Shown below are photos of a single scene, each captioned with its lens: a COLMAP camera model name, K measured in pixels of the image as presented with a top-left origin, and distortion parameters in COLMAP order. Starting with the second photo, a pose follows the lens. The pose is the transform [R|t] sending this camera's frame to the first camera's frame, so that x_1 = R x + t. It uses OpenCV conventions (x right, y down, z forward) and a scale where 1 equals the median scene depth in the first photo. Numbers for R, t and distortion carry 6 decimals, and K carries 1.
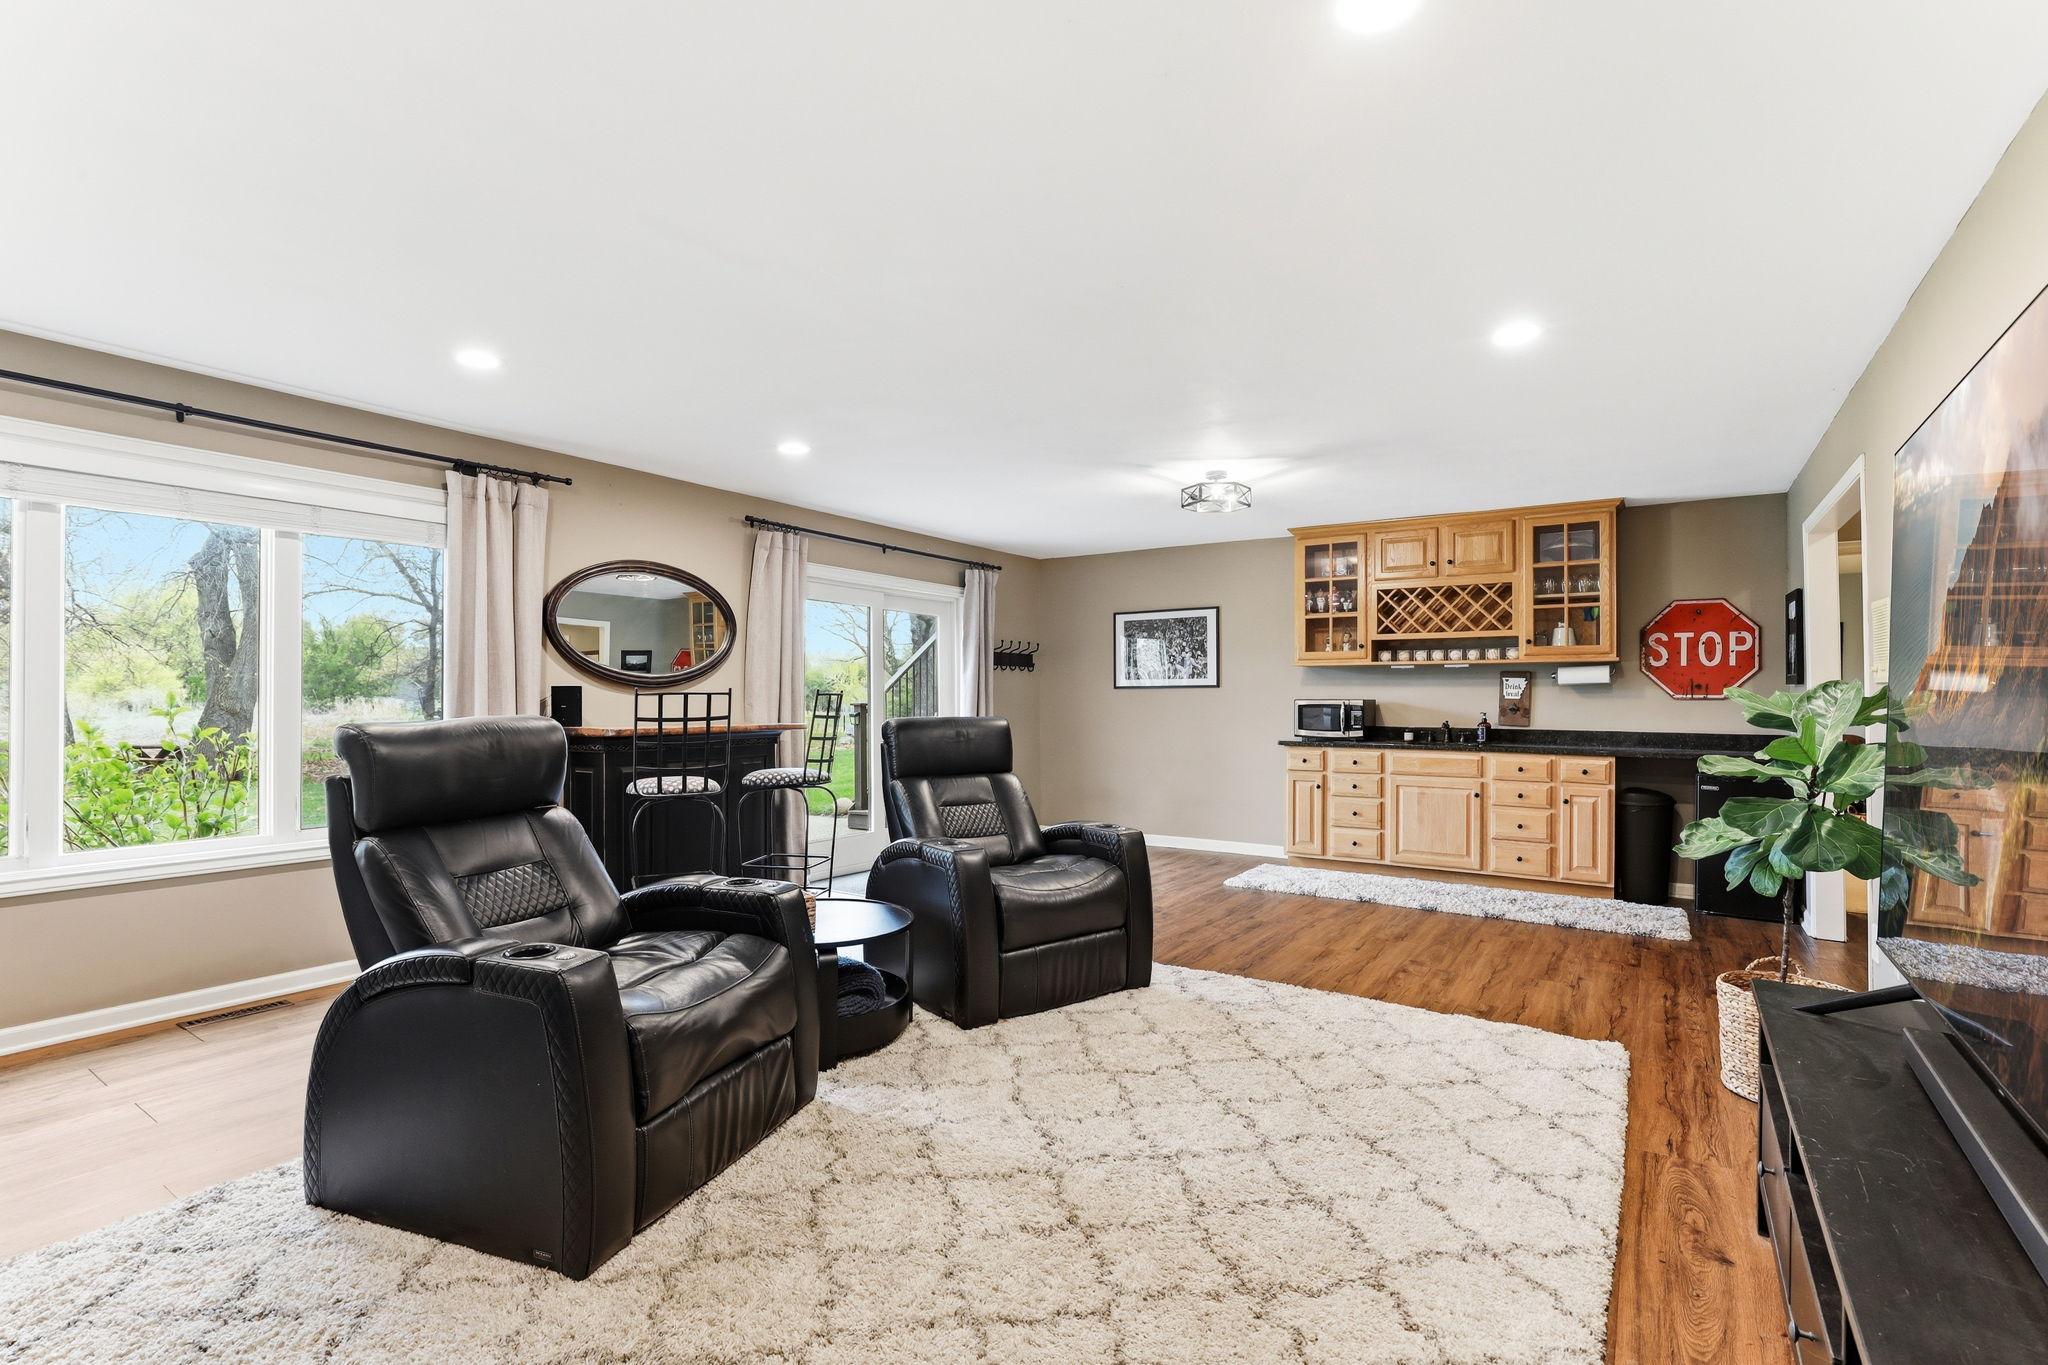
lens RADIAL K [[936.2, 0, 1024.0], [0, 936.2, 682.5], [0, 0, 1]] dist [-0.054382, -0.000025]
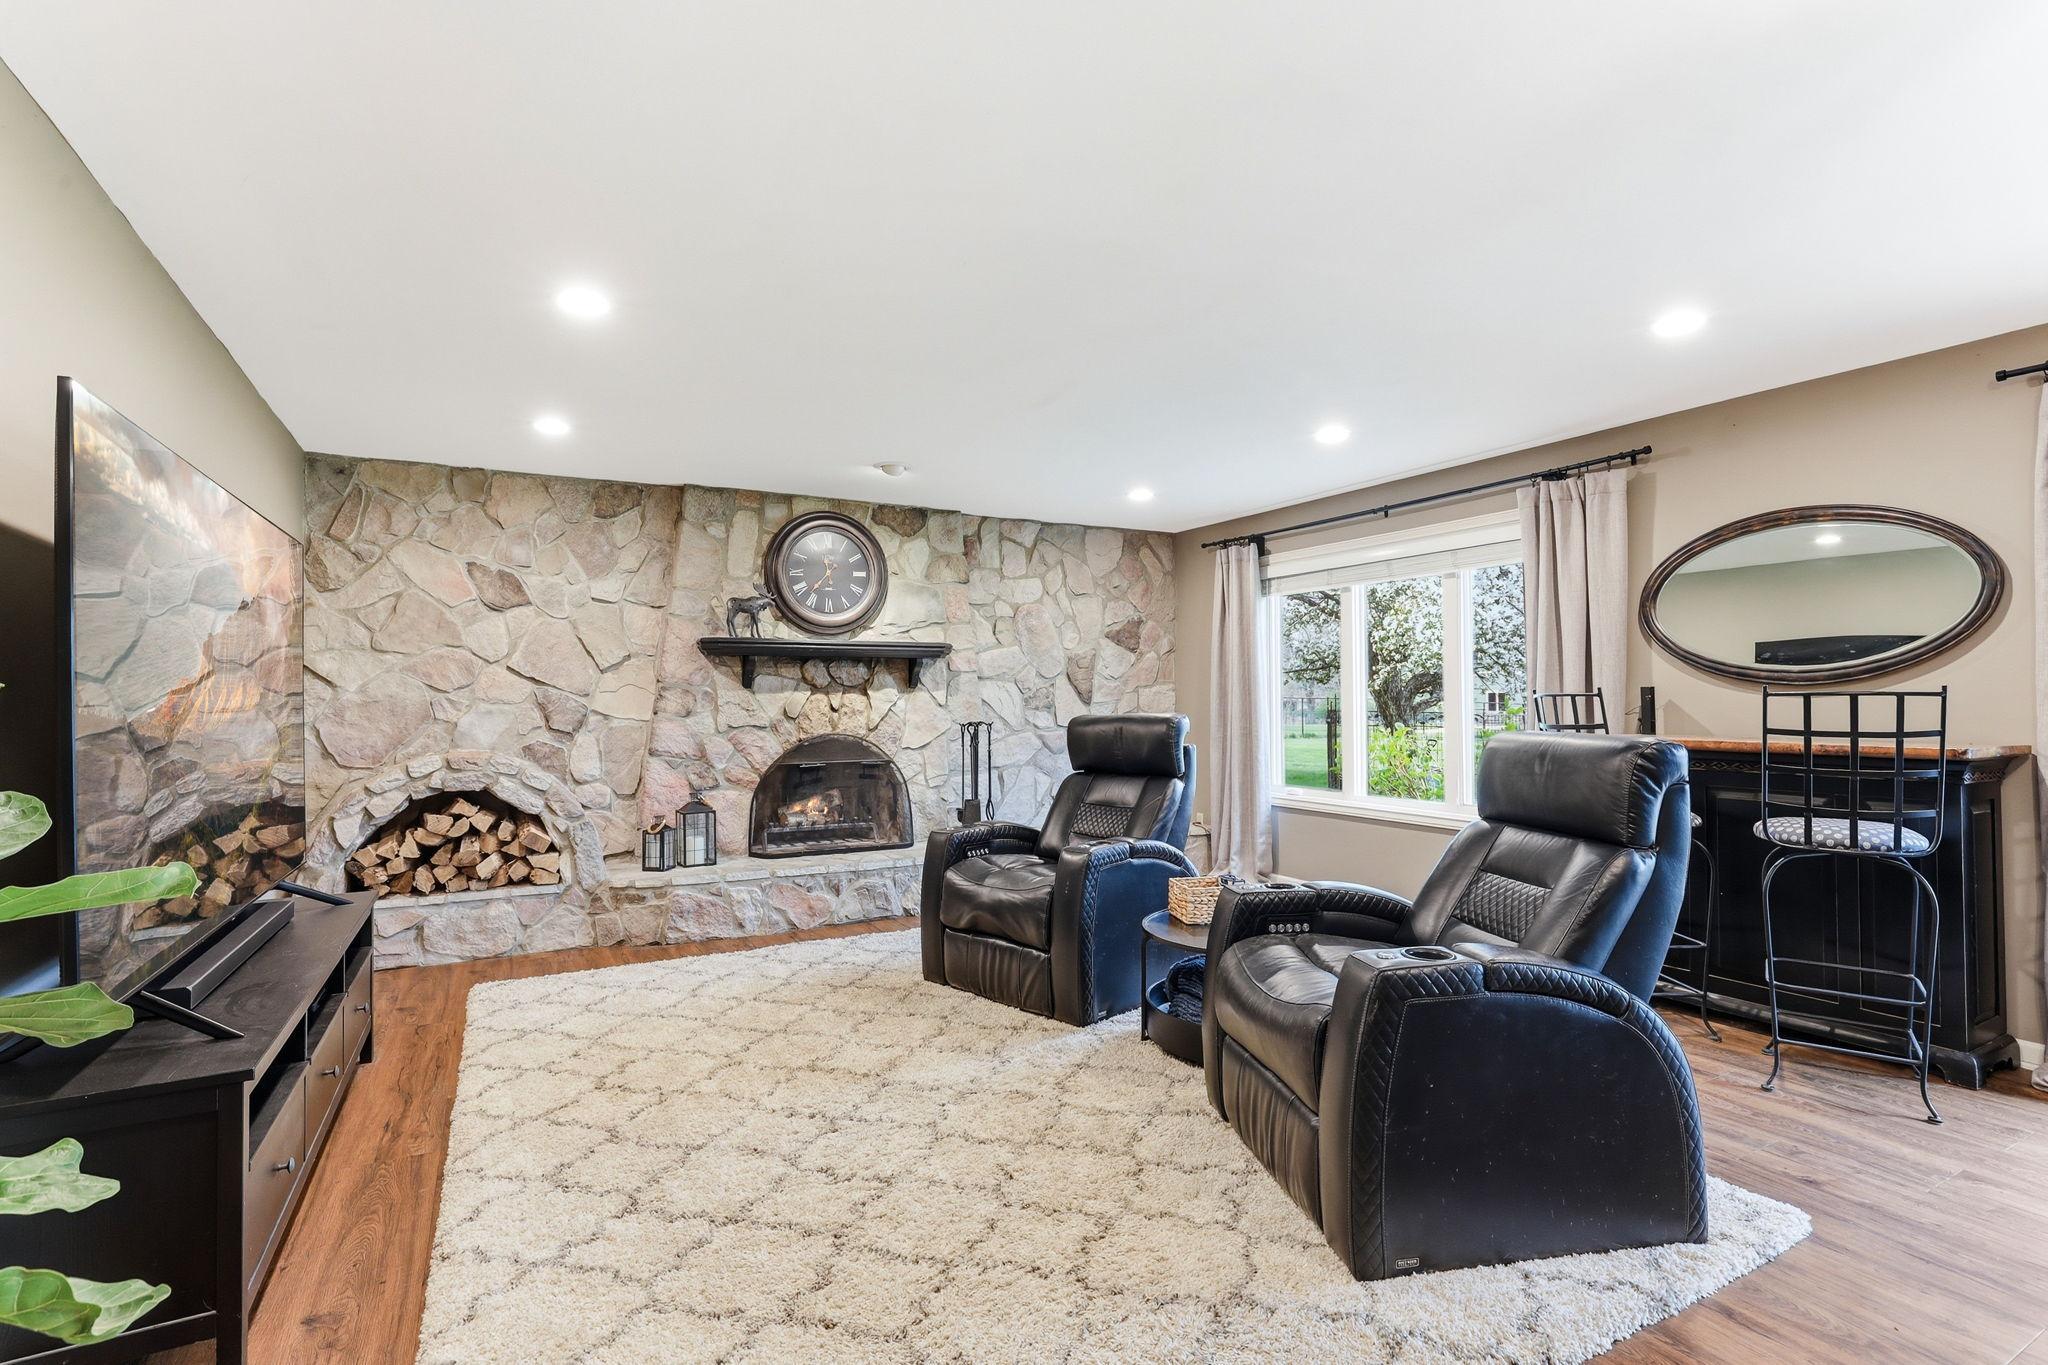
lens RADIAL K [[936.2, 0, 1024.0], [0, 936.2, 682.5], [0, 0, 1]] dist [-0.054382, -0.000025]
pose [[-0.454211, -0.034538, -0.890224, 0.478587], [0.000683, 0.999234, -0.039116, 0.028970], [0.890894, -0.018375, -0.453840, 0.799658]]
